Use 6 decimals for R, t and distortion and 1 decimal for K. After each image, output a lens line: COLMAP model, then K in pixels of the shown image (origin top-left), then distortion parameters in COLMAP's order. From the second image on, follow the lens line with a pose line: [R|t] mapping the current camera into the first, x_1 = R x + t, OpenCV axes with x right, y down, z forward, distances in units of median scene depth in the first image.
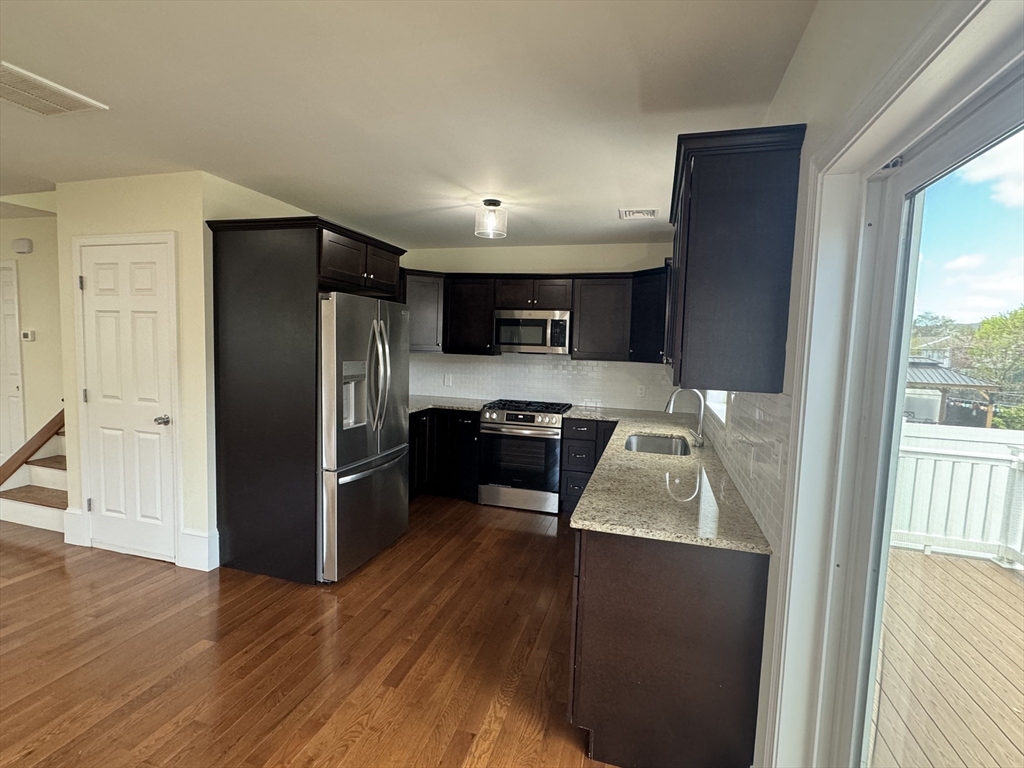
lens RADIAL K [[488.7, 0, 511.9], [0, 488.7, 377.6], [0, 0, 1]] dist [-0.000558, -0.000494]
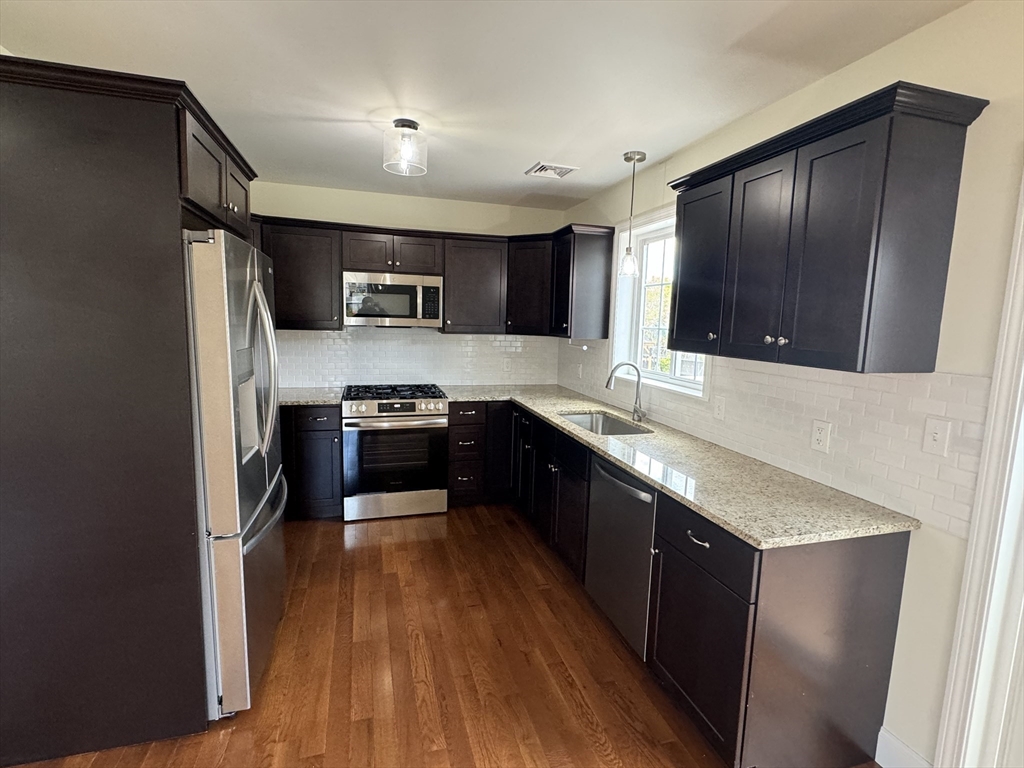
lens RADIAL K [[488.7, 0, 511.9], [0, 488.7, 377.6], [0, 0, 1]] dist [-0.000558, -0.000494]
pose [[0.840641, -0.072792, 0.536679, -0.261452], [0.036083, 0.996252, 0.078606, -0.024424], [-0.540389, -0.046715, 0.840117, 0.221396]]
